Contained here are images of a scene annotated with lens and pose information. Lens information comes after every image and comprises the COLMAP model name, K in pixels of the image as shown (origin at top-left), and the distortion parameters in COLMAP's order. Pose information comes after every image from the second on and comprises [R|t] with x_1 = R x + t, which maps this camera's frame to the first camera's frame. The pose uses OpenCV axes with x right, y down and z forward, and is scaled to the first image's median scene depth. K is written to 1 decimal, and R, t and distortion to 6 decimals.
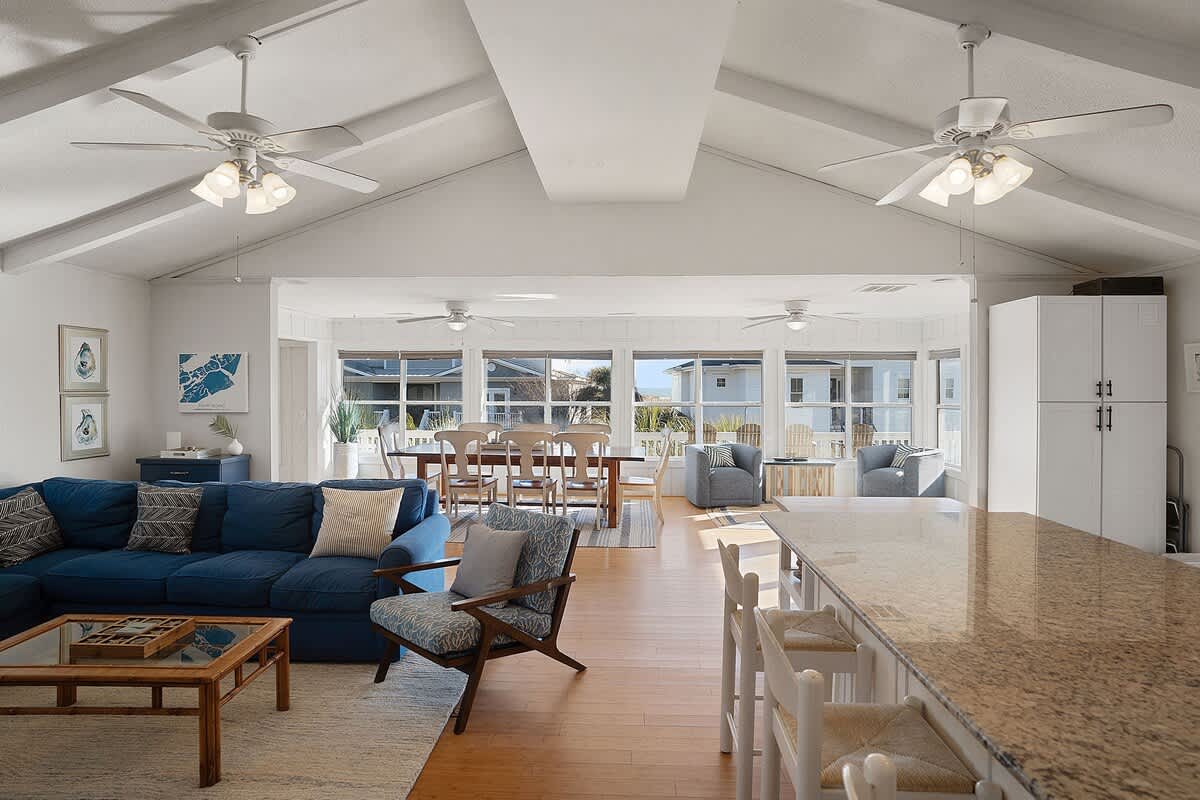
lens RADIAL K [[651.2, 0, 603.9], [0, 651.2, 391.9], [0, 0, 1]] dist [-0.056934, 0.022900]
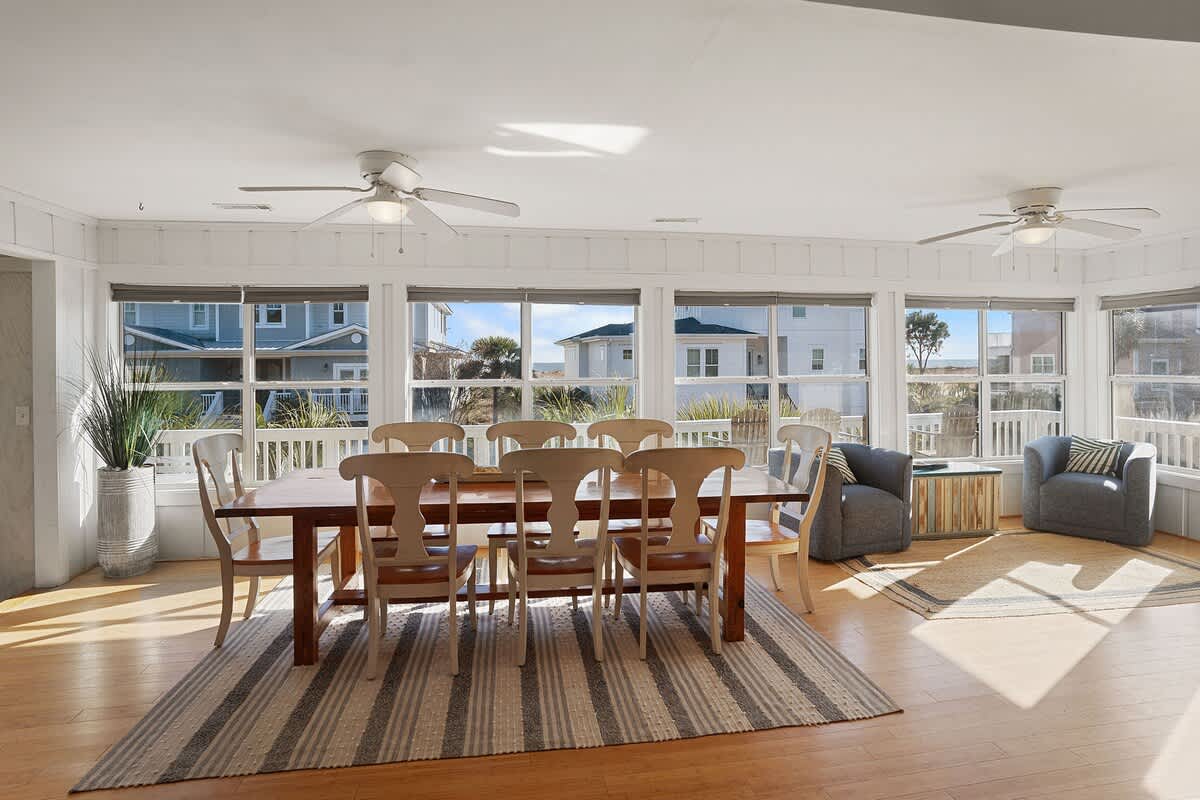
lens RADIAL K [[651.2, 0, 608.8], [0, 651.2, 383.9], [0, 0, 1]] dist [-0.056934, 0.022900]
pose [[0.975583, -0.015746, 0.219064, -0.149964], [0.009911, 0.999567, 0.027708, 0.004387], [-0.219405, -0.024861, 0.975317, 0.461096]]
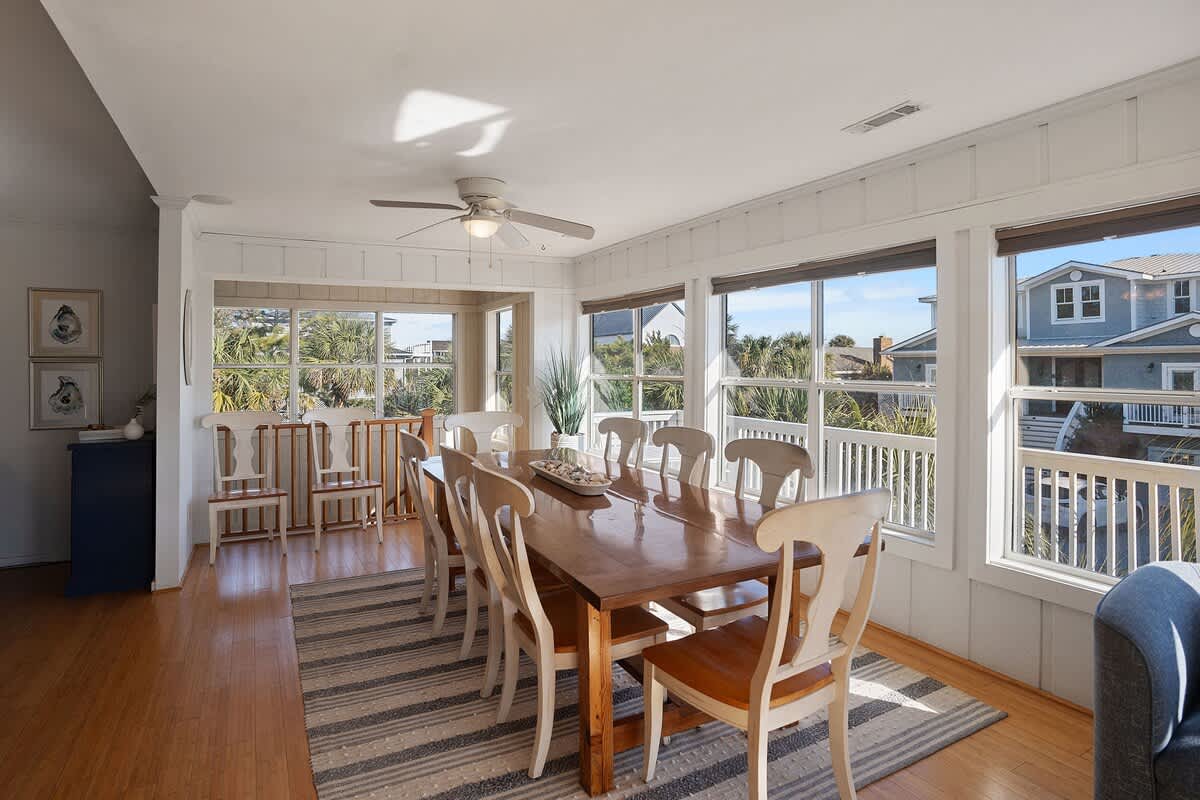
lens RADIAL K [[651.2, 0, 586.6], [0, 651.2, 365.1], [0, 0, 1]] dist [-0.056934, 0.022900]
pose [[0.509987, -0.002869, -0.860177, 0.226571], [-0.003009, 0.999982, -0.005119, 0.008051], [0.860177, 0.005199, 0.509970, 0.698735]]
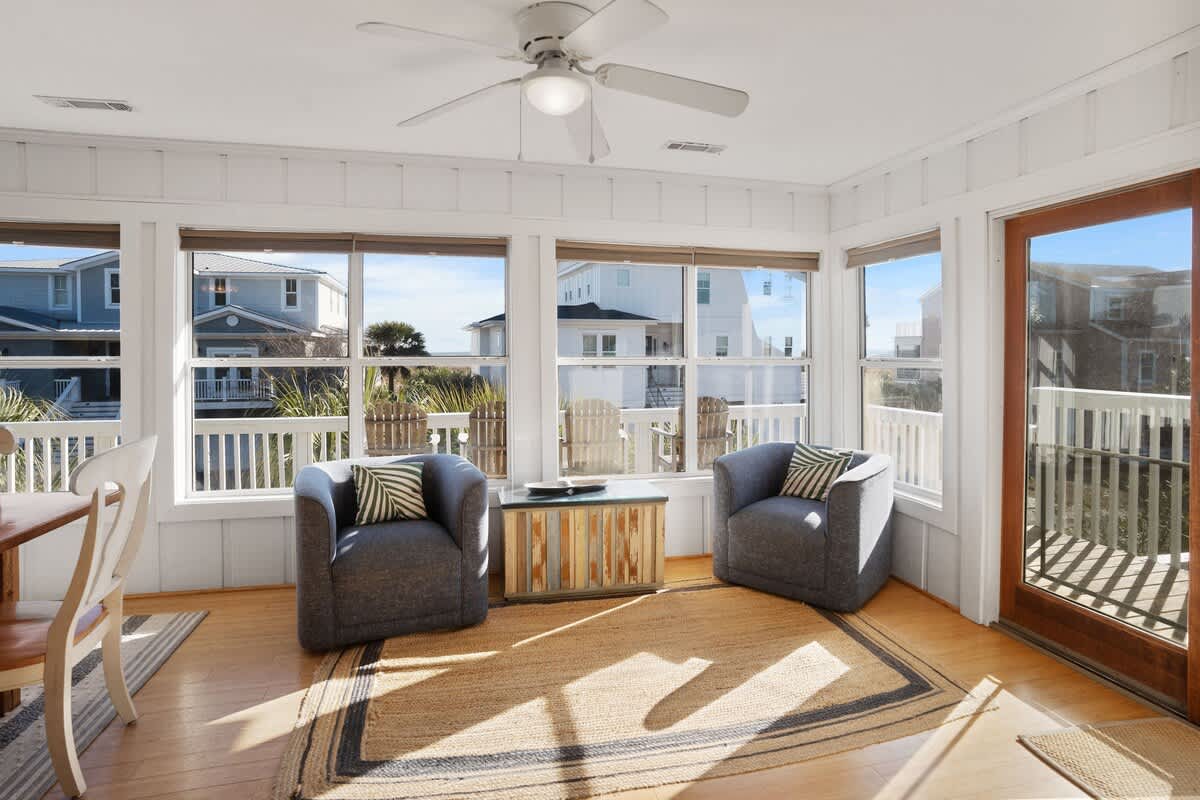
lens RADIAL K [[651.2, 0, 616.3], [0, 651.2, 353.5], [0, 0, 1]] dist [-0.056934, 0.022900]
pose [[0.957131, -0.002070, 0.289648, 0.195374], [0.002661, 0.999995, -0.001646, 0.016385], [-0.289643, 0.002346, 0.957132, 0.581065]]
